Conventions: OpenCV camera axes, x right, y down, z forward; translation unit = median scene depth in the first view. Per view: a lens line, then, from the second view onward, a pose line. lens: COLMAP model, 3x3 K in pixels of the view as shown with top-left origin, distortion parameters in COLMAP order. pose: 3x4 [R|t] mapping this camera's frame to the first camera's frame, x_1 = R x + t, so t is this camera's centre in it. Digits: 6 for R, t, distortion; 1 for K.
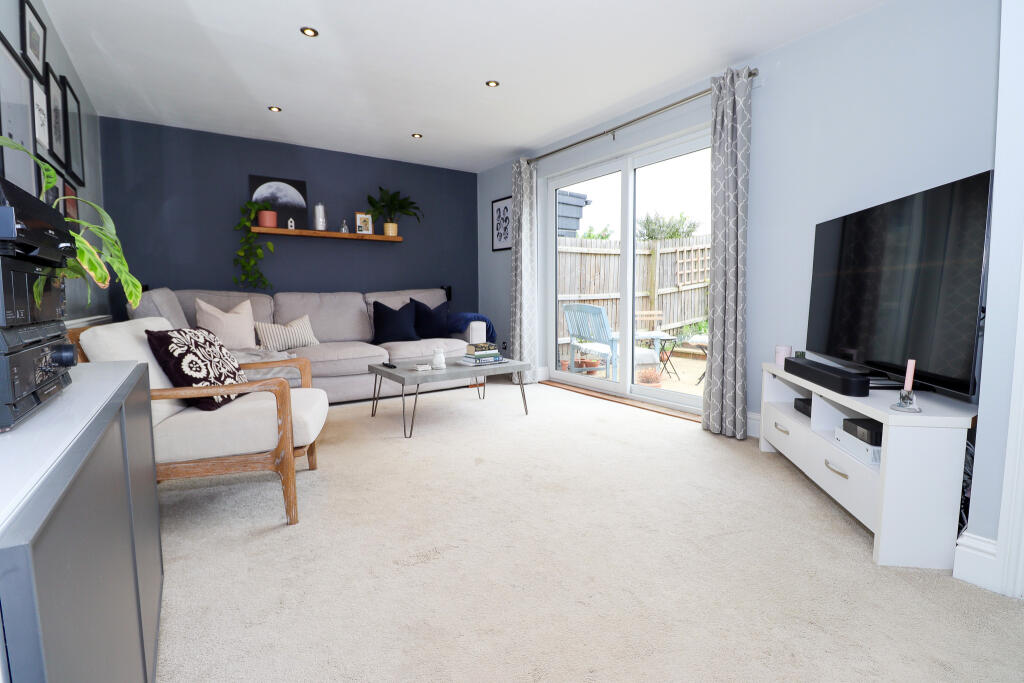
lens RADIAL K [[474.3, 0, 511.8], [0, 474.3, 339.0], [0, 0, 1]] dist [-0.007769, -0.007538]
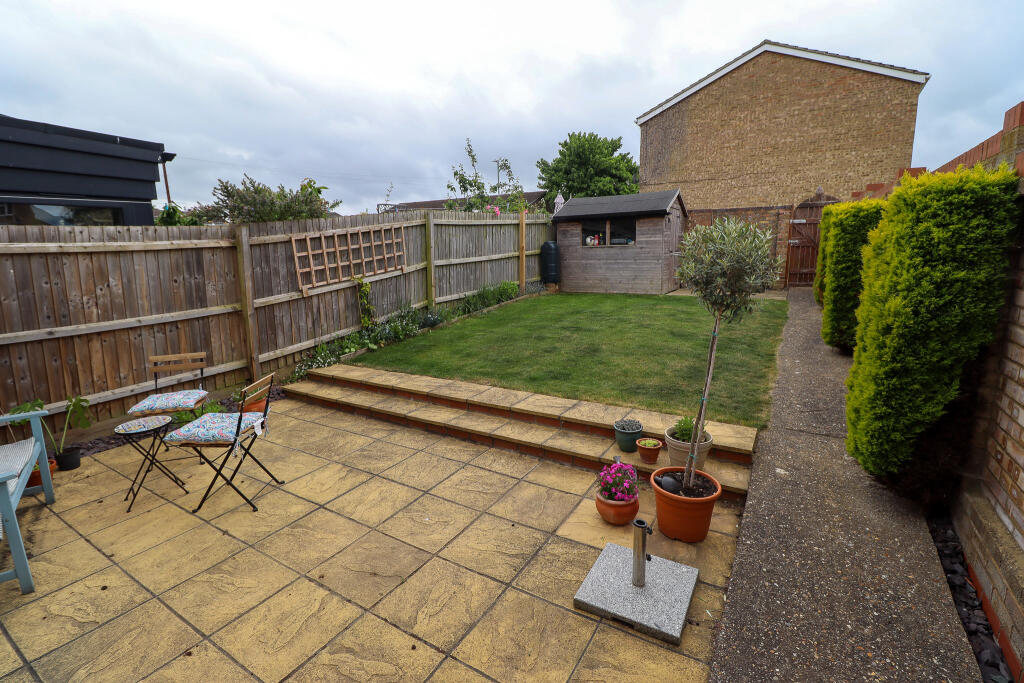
lens RADIAL K [[474.3, 0, 511.8], [0, 474.3, 339.0], [0, 0, 1]] dist [-0.007769, -0.007538]
pose [[0.909484, -0.072776, 0.409320, 0.346494], [0.037073, 0.994834, 0.094505, -0.095633], [-0.414083, -0.070776, 0.907483, 0.238492]]
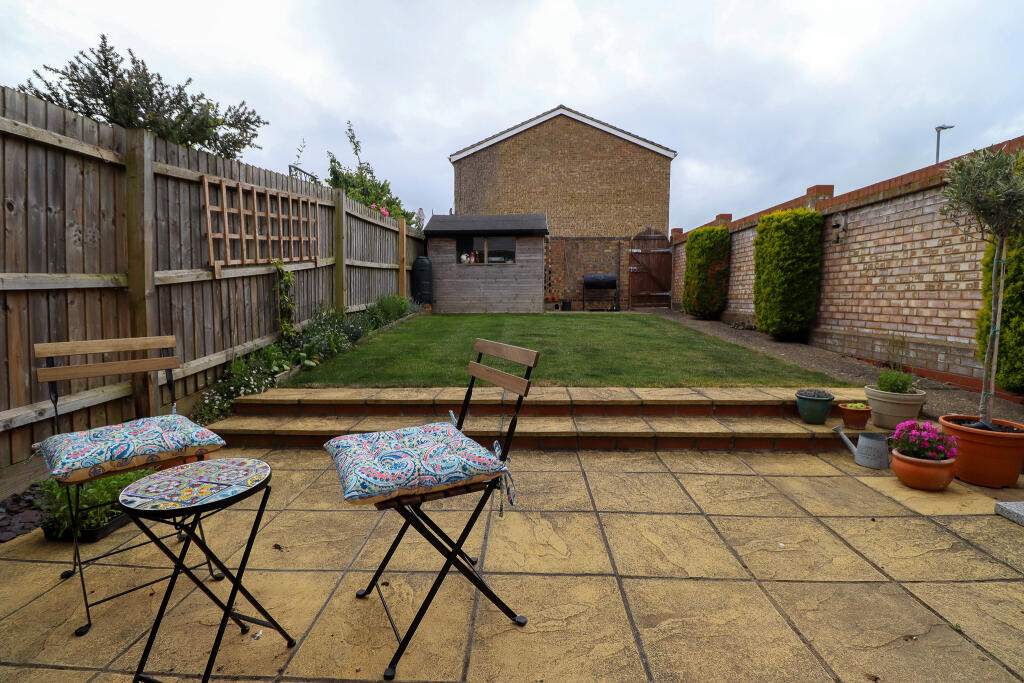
lens RADIAL K [[474.3, 0, 517.5], [0, 474.3, 336.5], [0, 0, 1]] dist [-0.007769, -0.007538]
pose [[0.584701, -0.048980, 0.809769, 0.170860], [0.063779, 0.997862, 0.014305, -0.040101], [-0.808738, 0.043282, 0.586575, 0.545730]]
